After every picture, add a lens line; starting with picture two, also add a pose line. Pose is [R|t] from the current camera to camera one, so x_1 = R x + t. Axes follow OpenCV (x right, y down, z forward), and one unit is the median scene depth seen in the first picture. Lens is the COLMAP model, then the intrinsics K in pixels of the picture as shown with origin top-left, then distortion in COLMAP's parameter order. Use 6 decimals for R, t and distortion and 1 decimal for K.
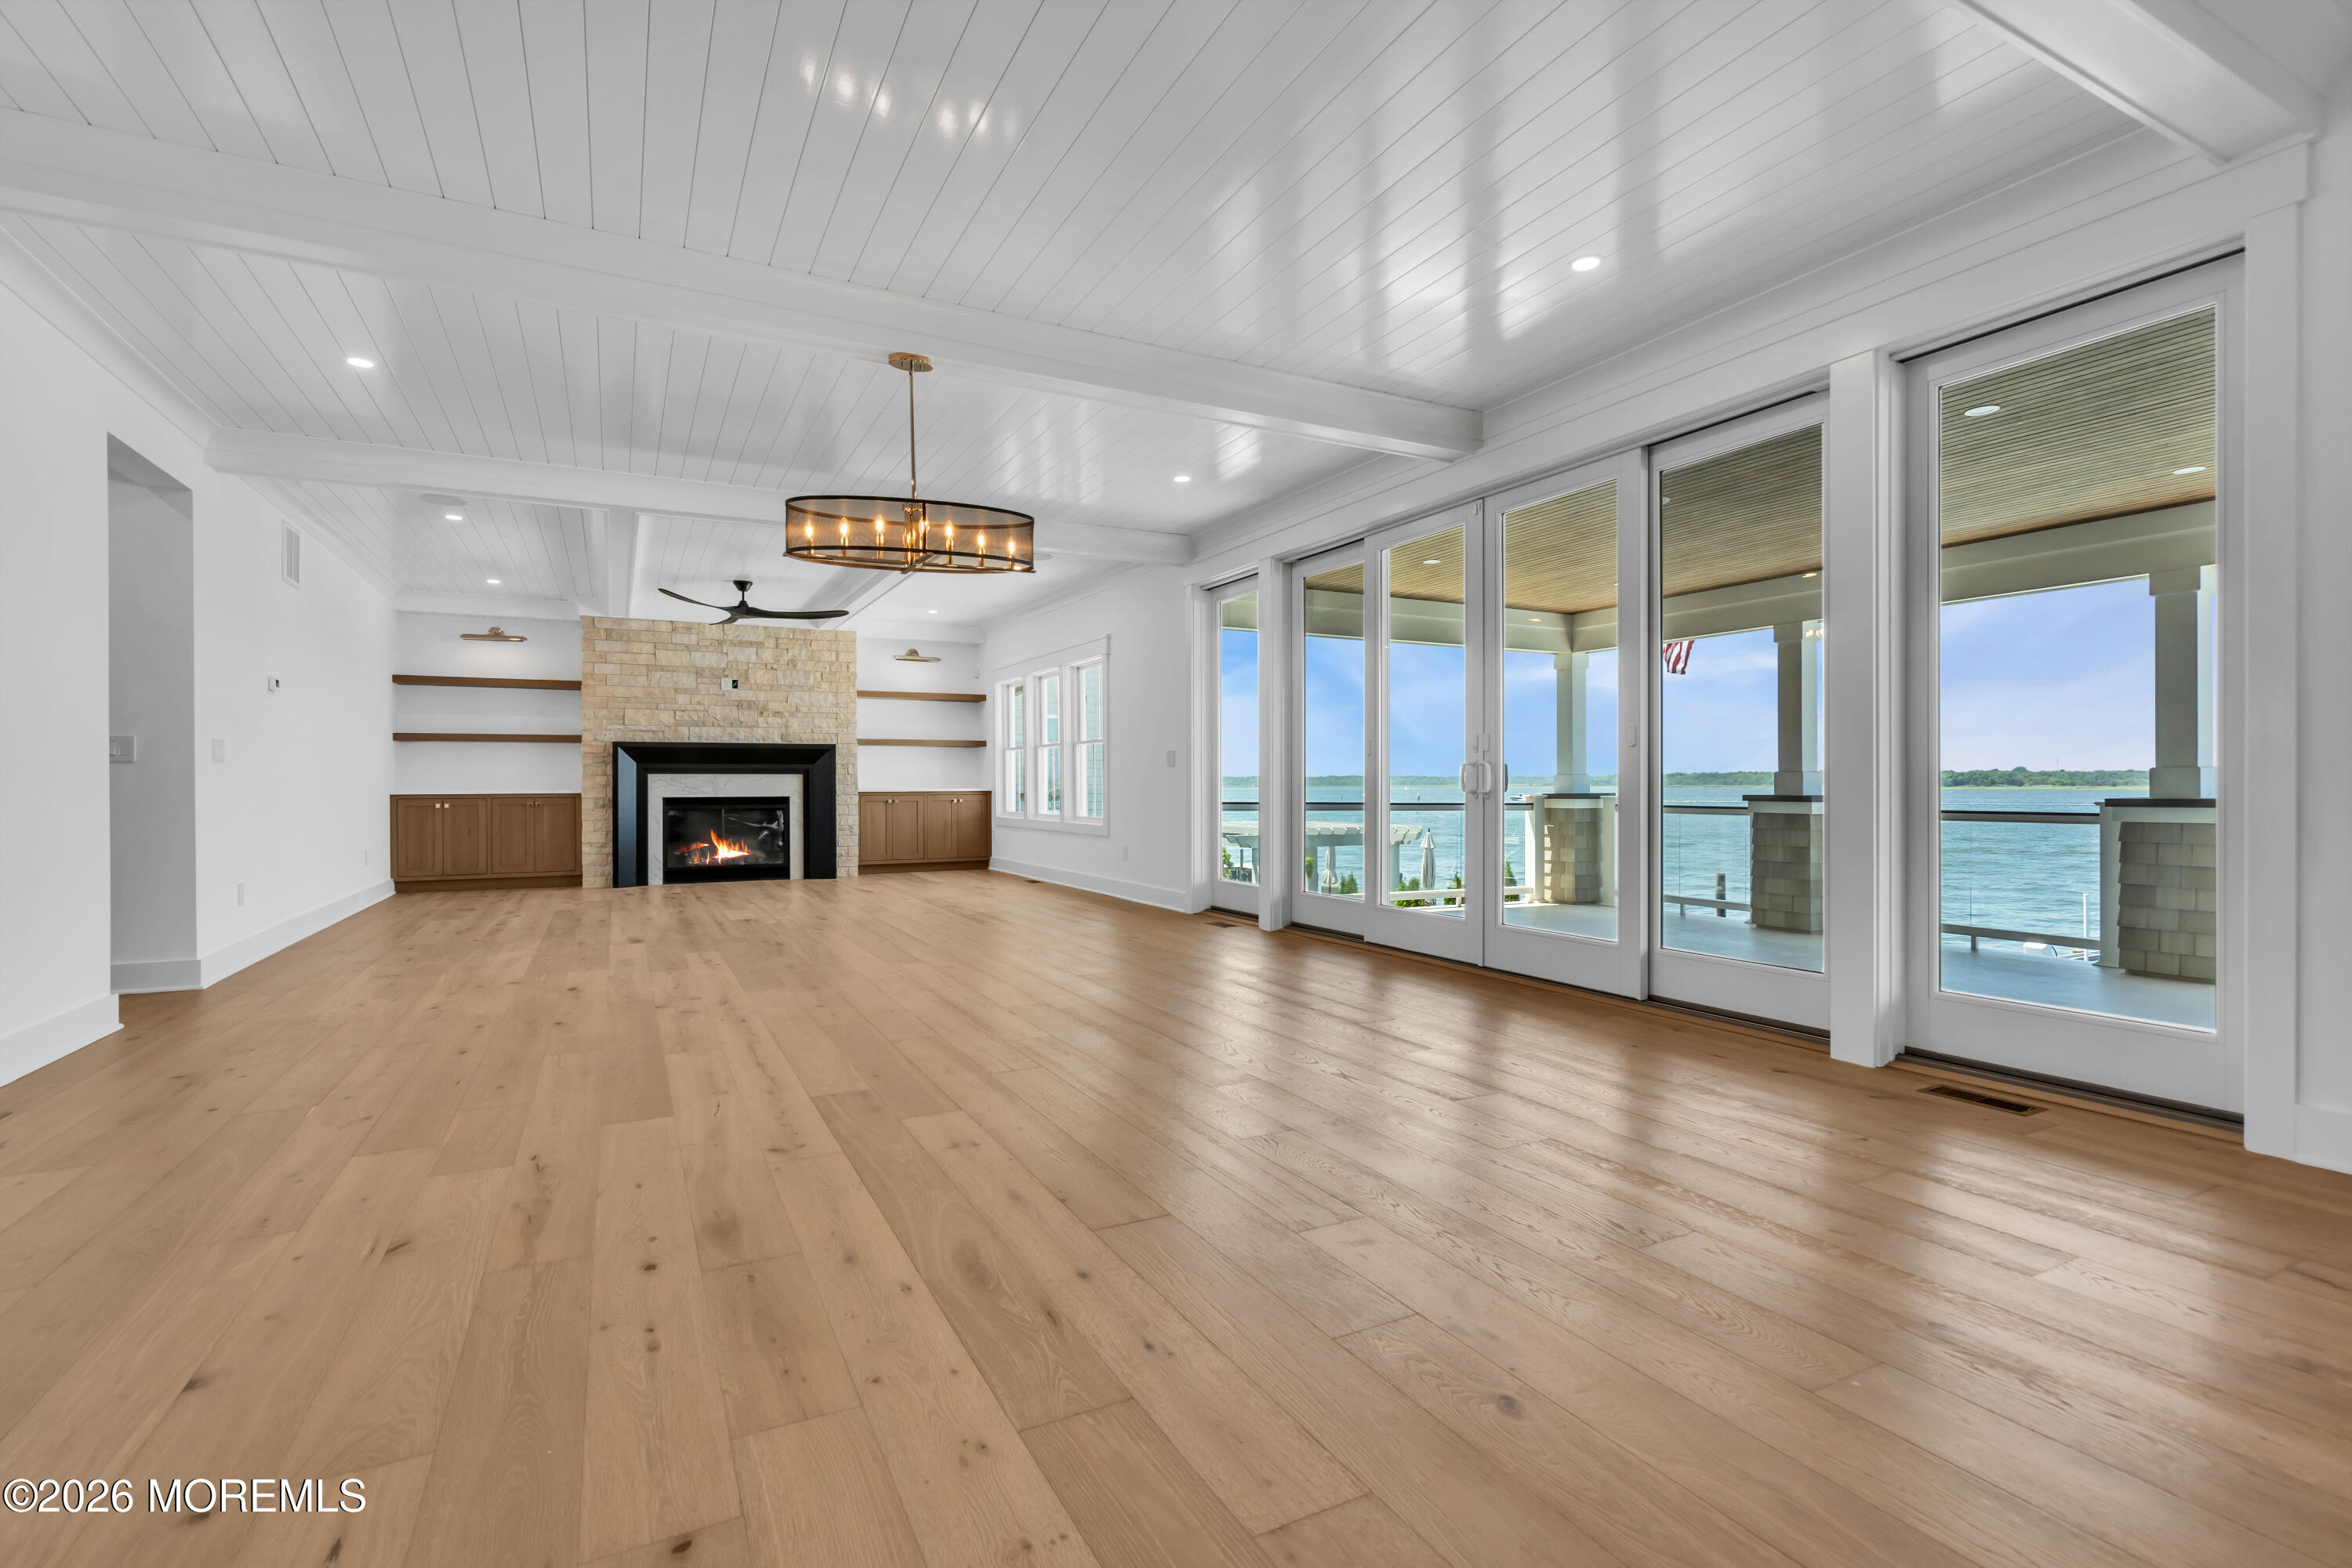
lens RADIAL K [[1069.3, 0, 1147.3], [0, 1069.3, 783.9], [0, 0, 1]] dist [0.002951, -0.000117]
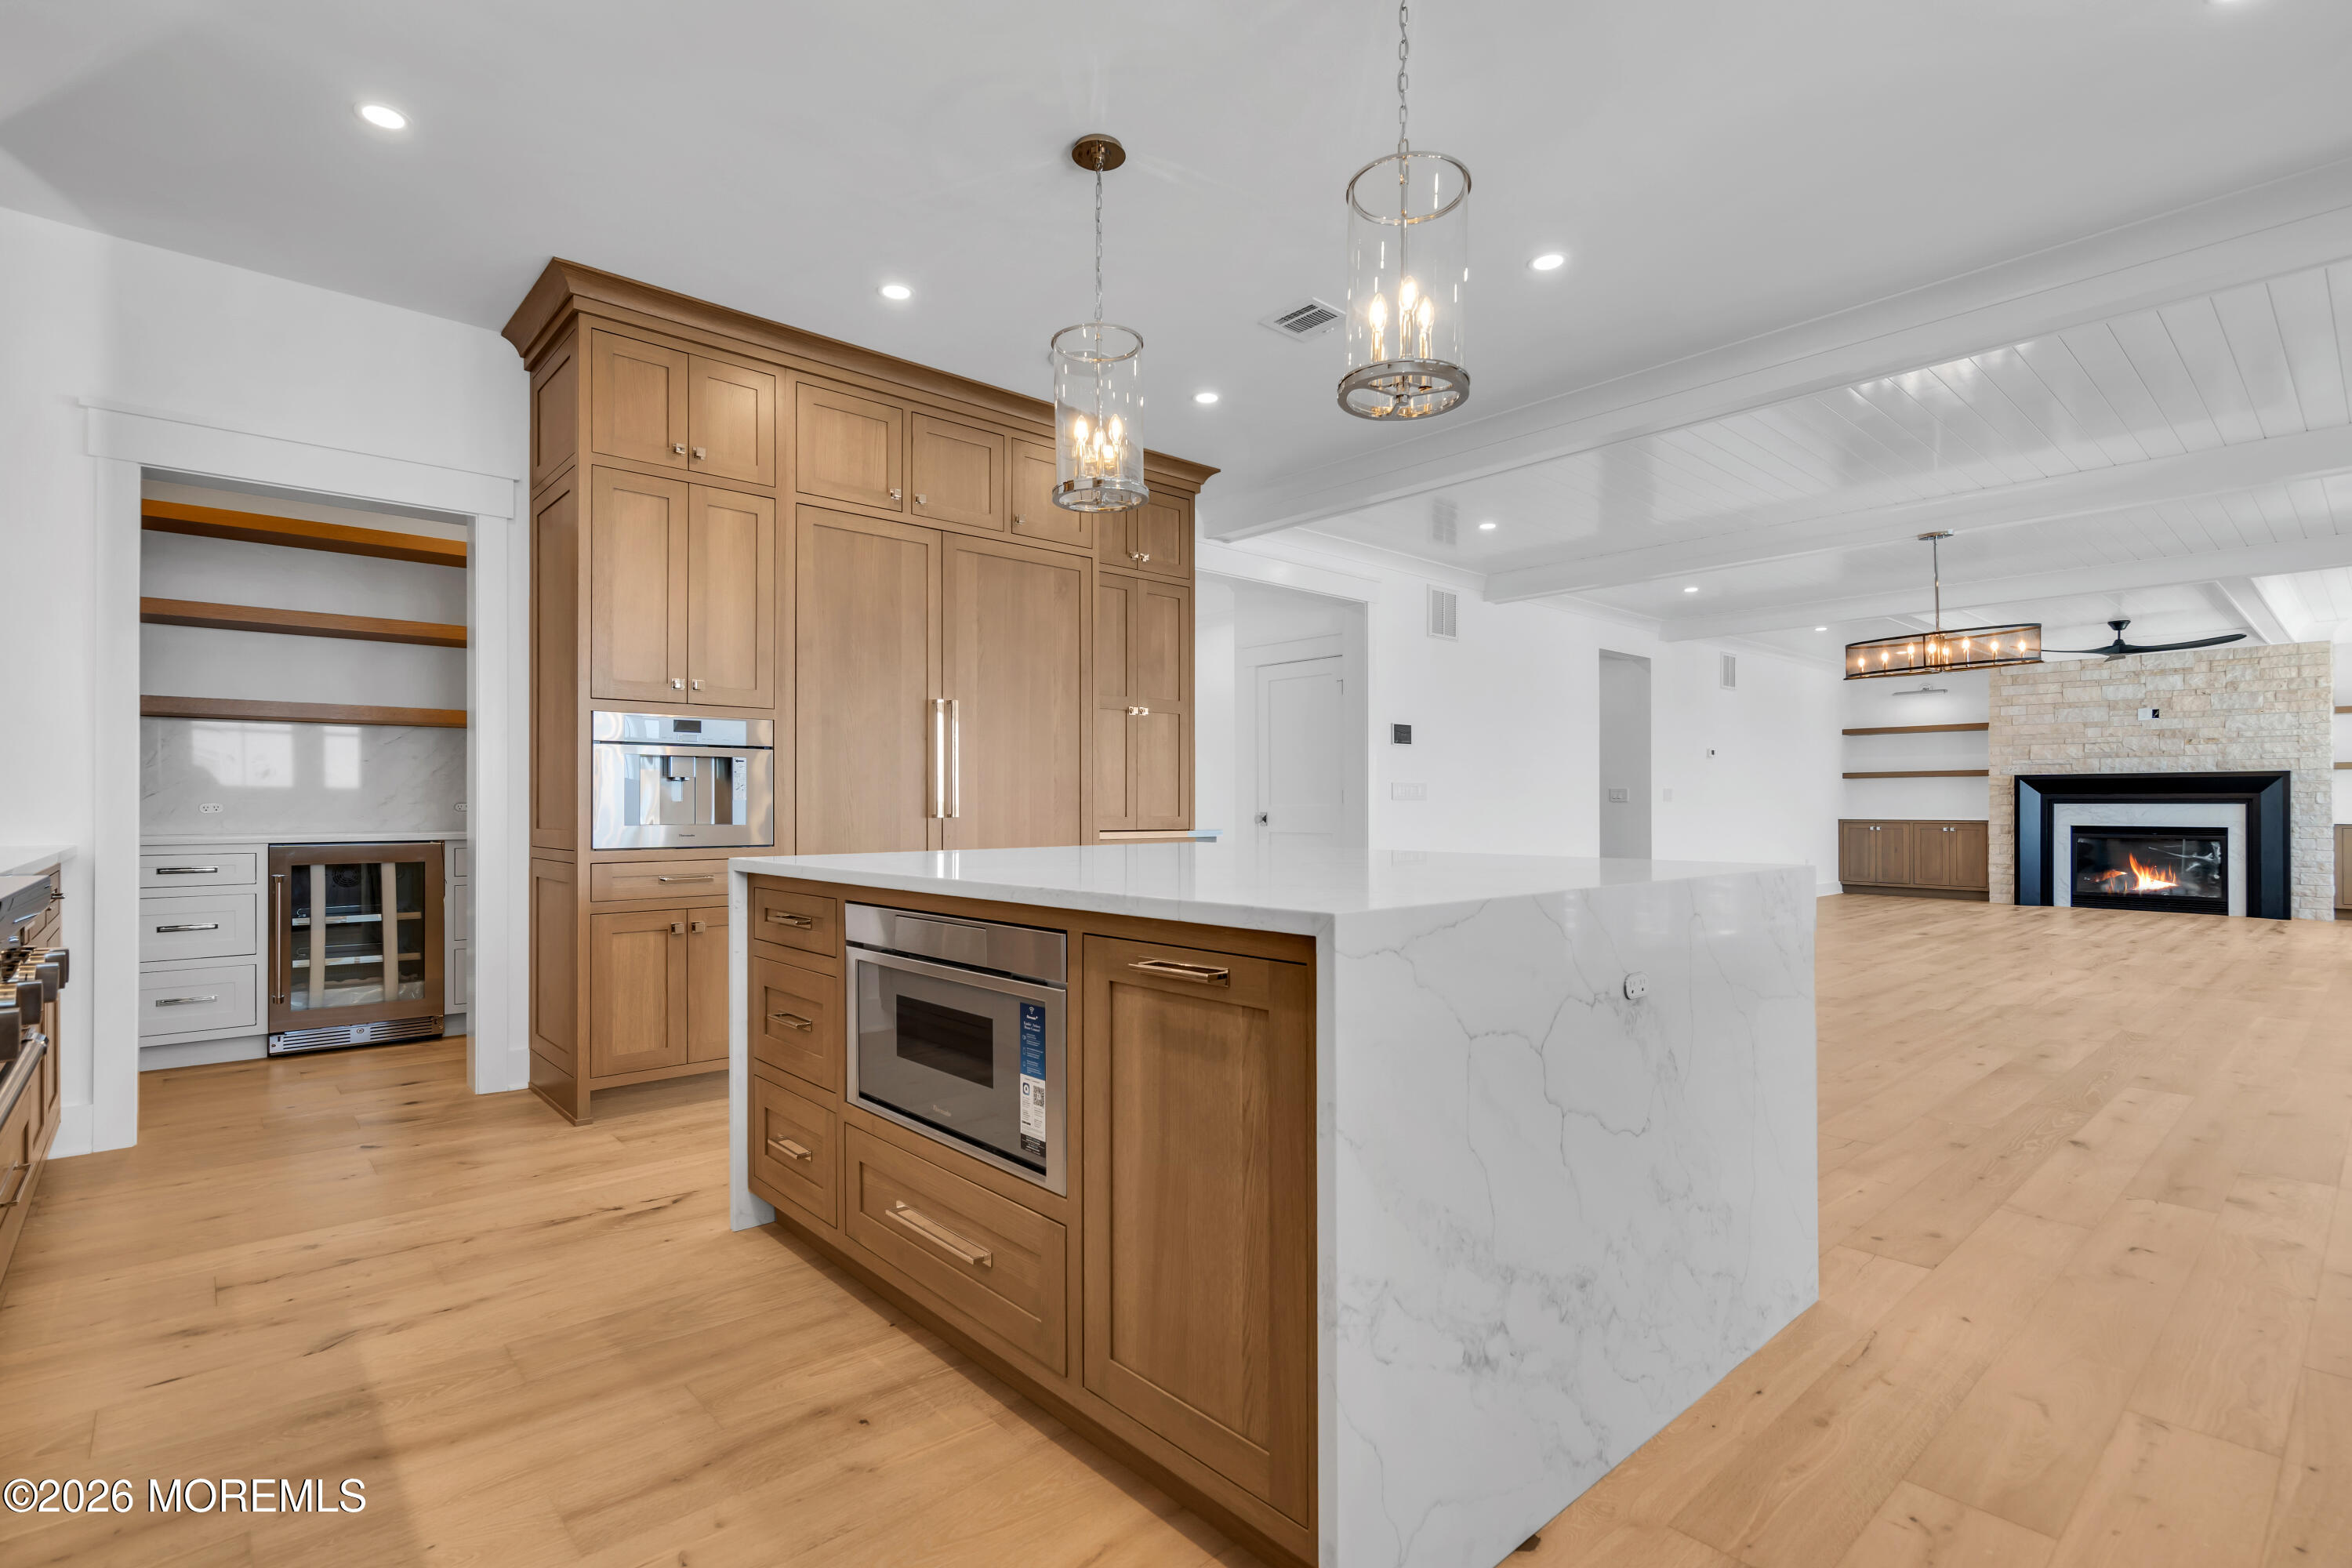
lens RADIAL K [[1115.0, 0, 1170.6], [0, 1115.0, 795.1], [0, 0, 1]] dist [0.007738, -0.000566]
pose [[0.268755, -0.005200, -0.963194, 0.383047], [-0.002788, 0.999977, -0.006177, -0.008320], [0.963204, 0.004346, 0.268735, -0.169098]]
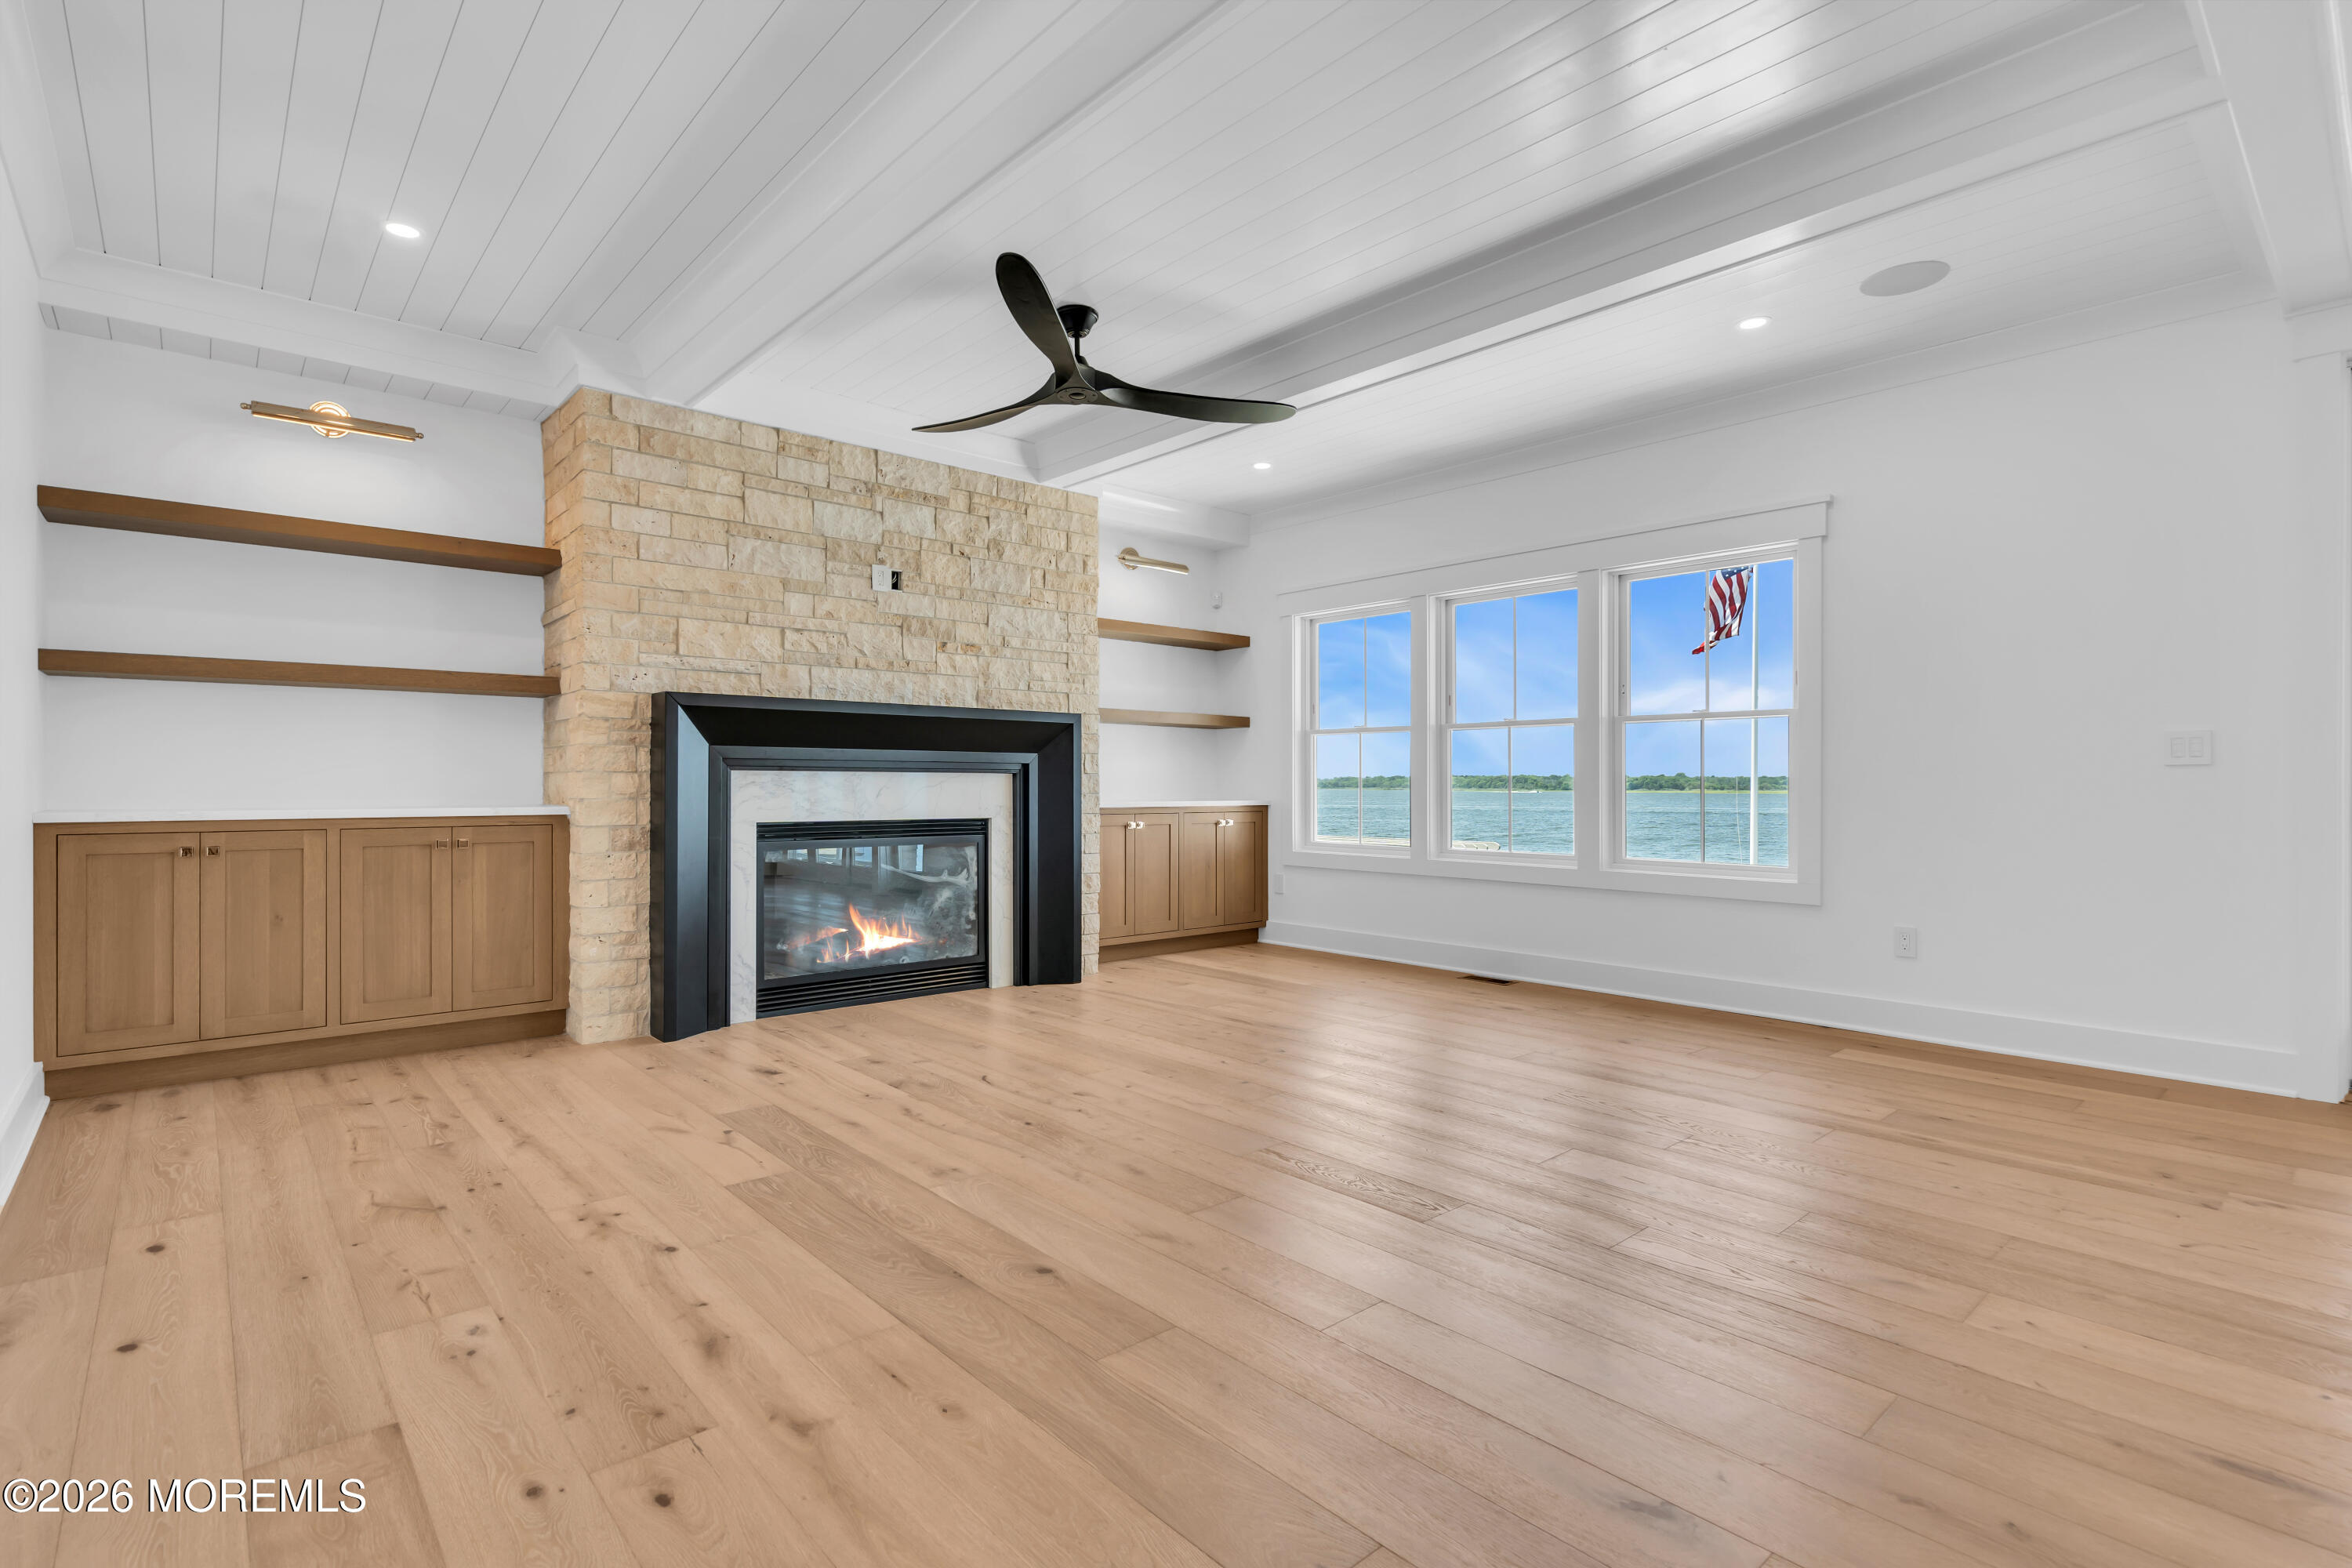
lens RADIAL K [[1115.0, 0, 1157.3], [0, 1115.0, 777.1], [0, 0, 1]] dist [0.007738, -0.000566]
pose [[0.972115, 0.009699, 0.234303, -0.396817], [-0.008692, 0.999948, -0.005330, -0.005238], [-0.234342, 0.003144, 0.972149, 0.507554]]
